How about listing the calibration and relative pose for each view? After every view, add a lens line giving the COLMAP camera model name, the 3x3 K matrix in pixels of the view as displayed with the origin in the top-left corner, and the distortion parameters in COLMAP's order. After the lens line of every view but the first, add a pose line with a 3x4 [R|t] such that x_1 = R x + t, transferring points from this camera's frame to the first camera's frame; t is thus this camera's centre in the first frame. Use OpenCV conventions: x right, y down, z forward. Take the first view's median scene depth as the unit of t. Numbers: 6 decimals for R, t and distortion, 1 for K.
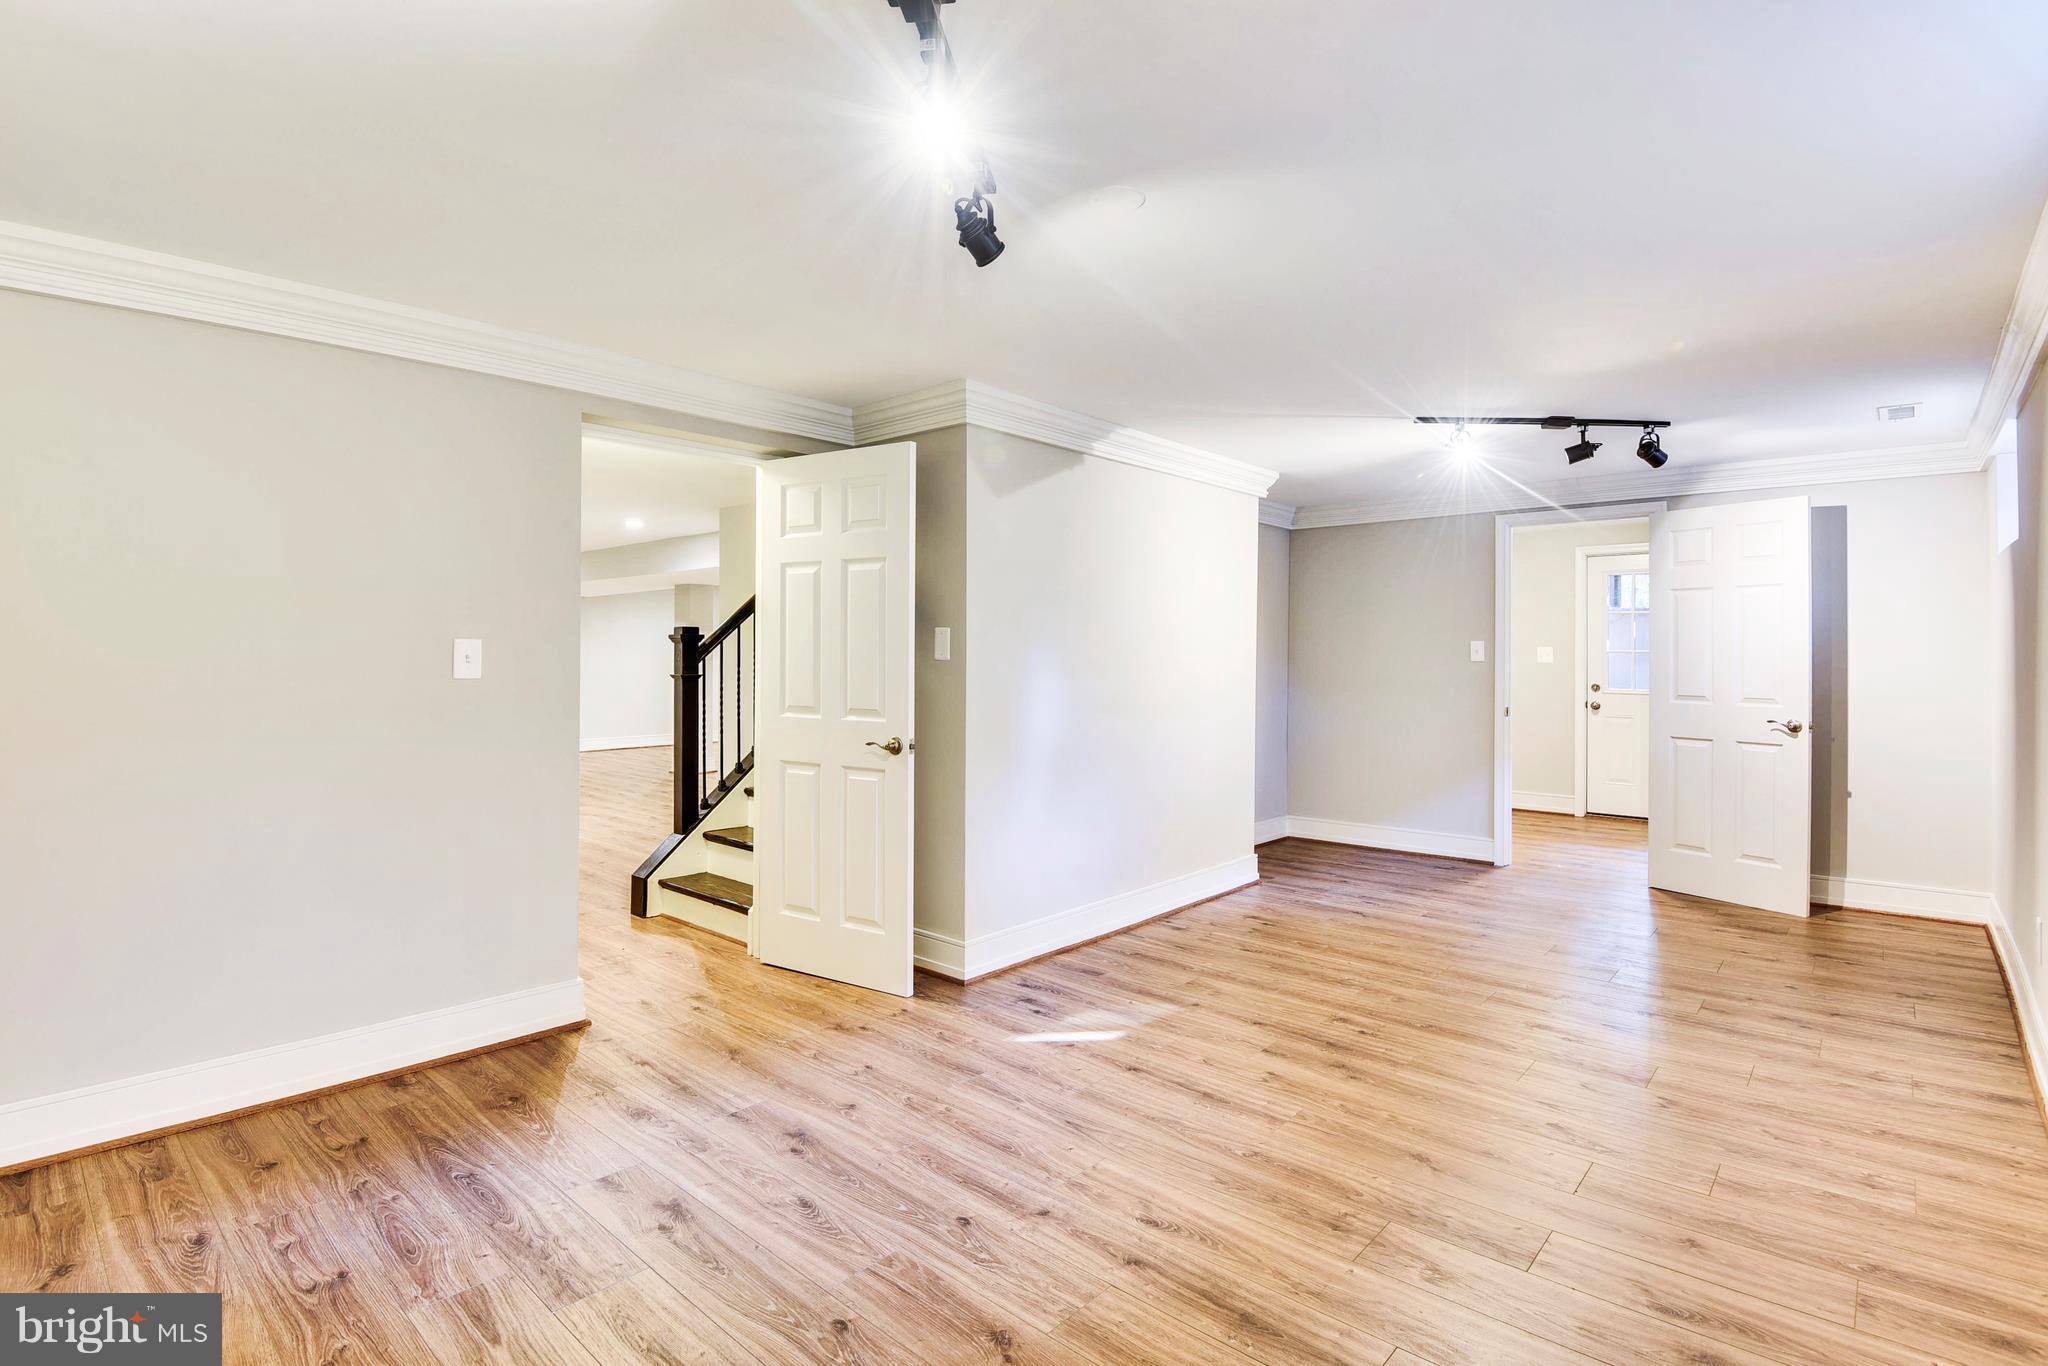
lens RADIAL K [[976.9, 0, 1030.7], [0, 976.9, 662.5], [0, 0, 1]] dist [-0.008017, -0.004337]
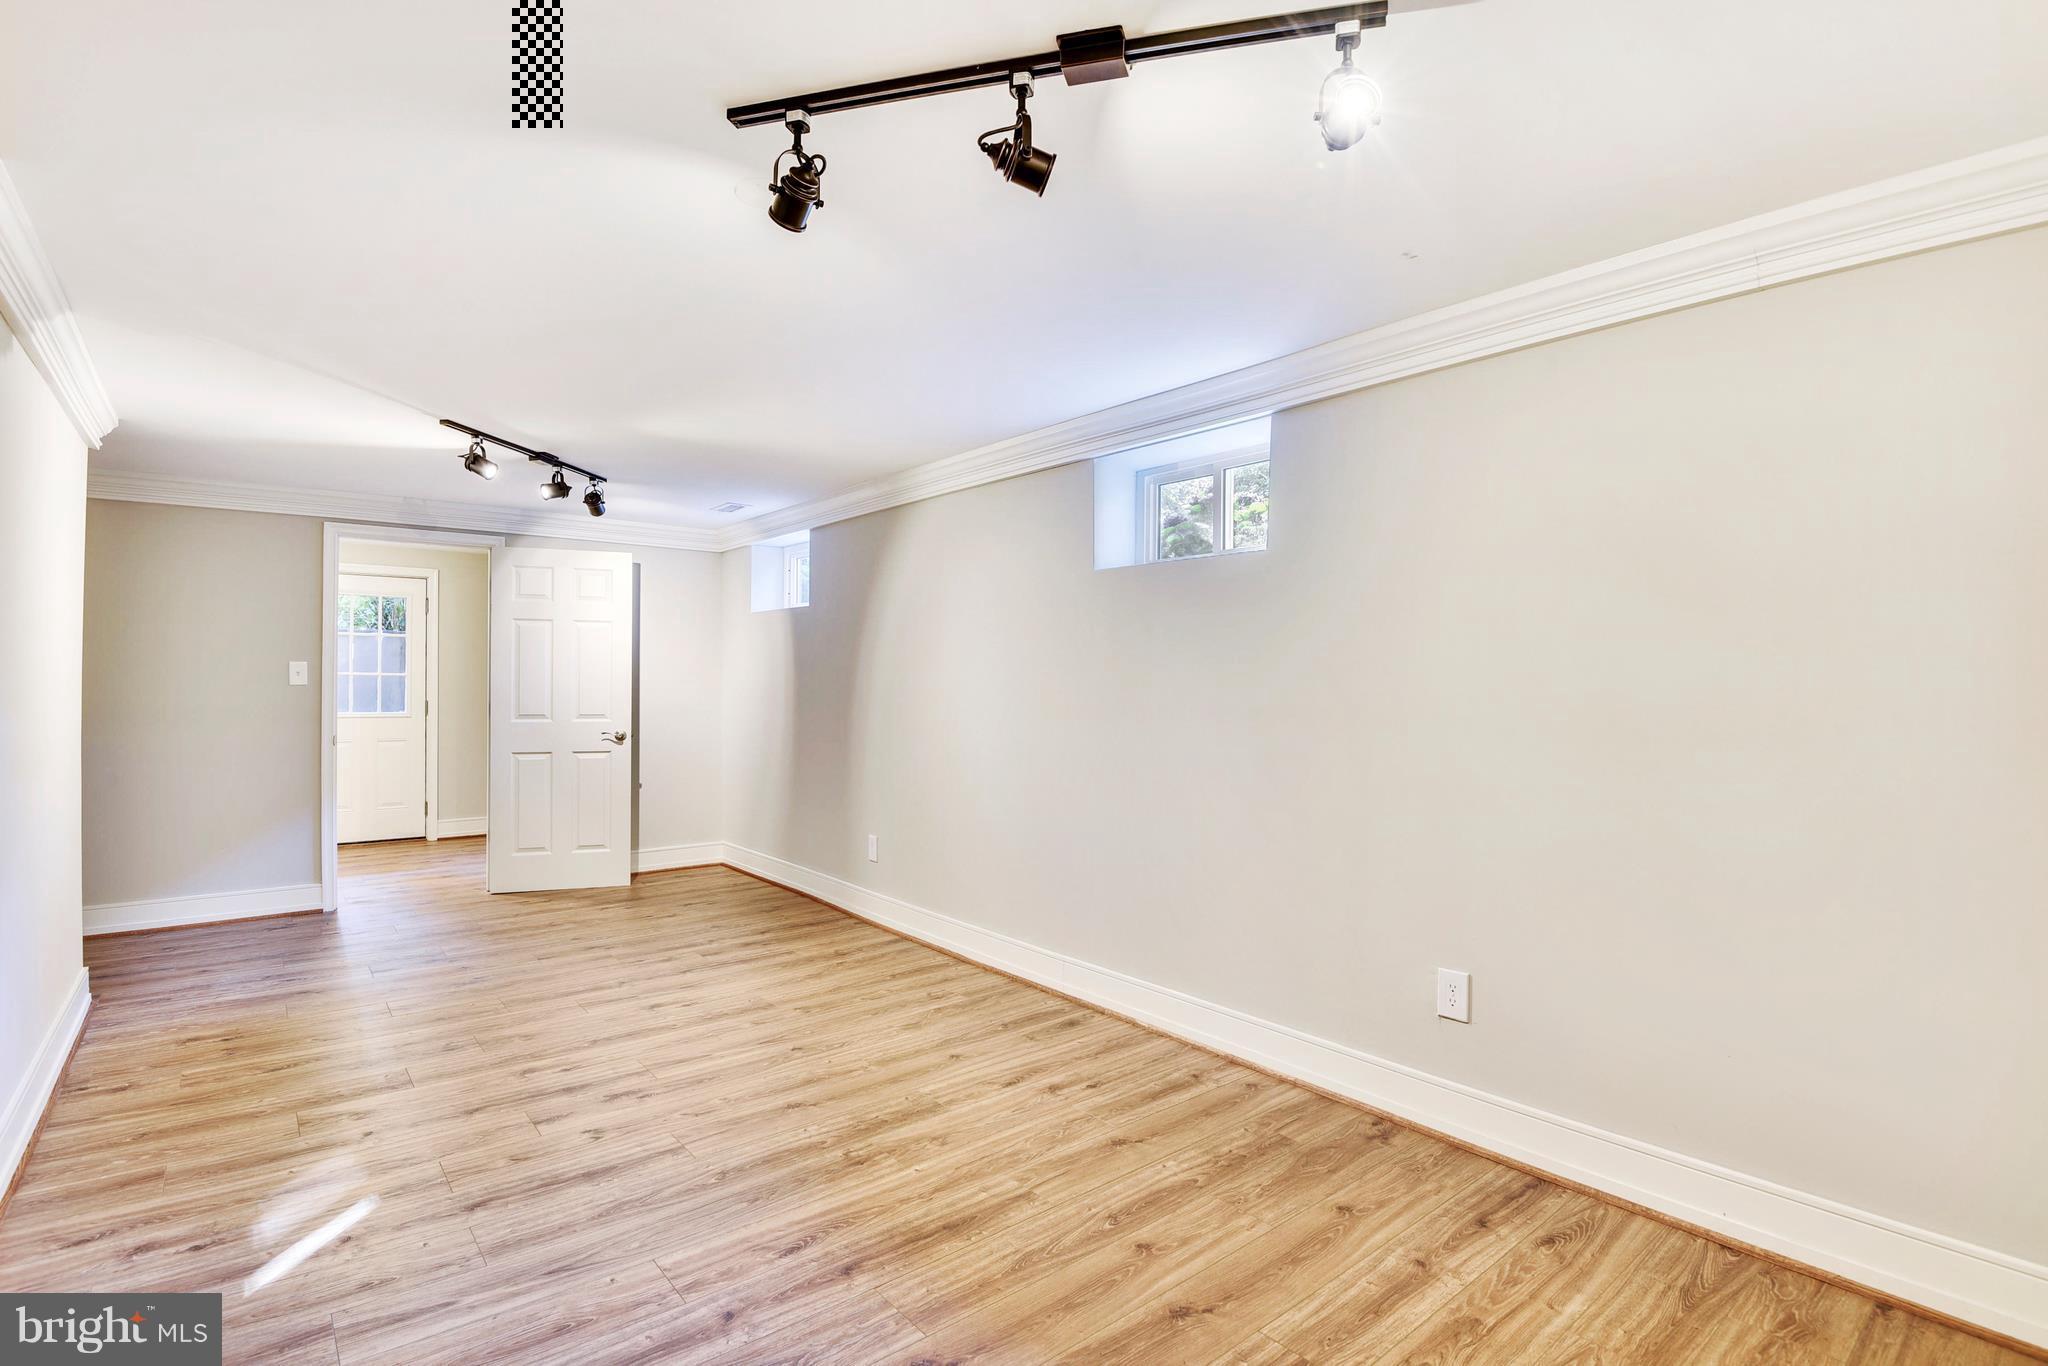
lens RADIAL K [[976.9, 0, 1031.1], [0, 976.9, 689.5], [0, 0, 1]] dist [-0.008017, -0.004337]
pose [[0.157084, -0.003757, 0.987578, -0.493721], [0.000658, 0.999993, 0.003700, 0.001804], [-0.987585, 0.000068, 0.157086, 0.368624]]
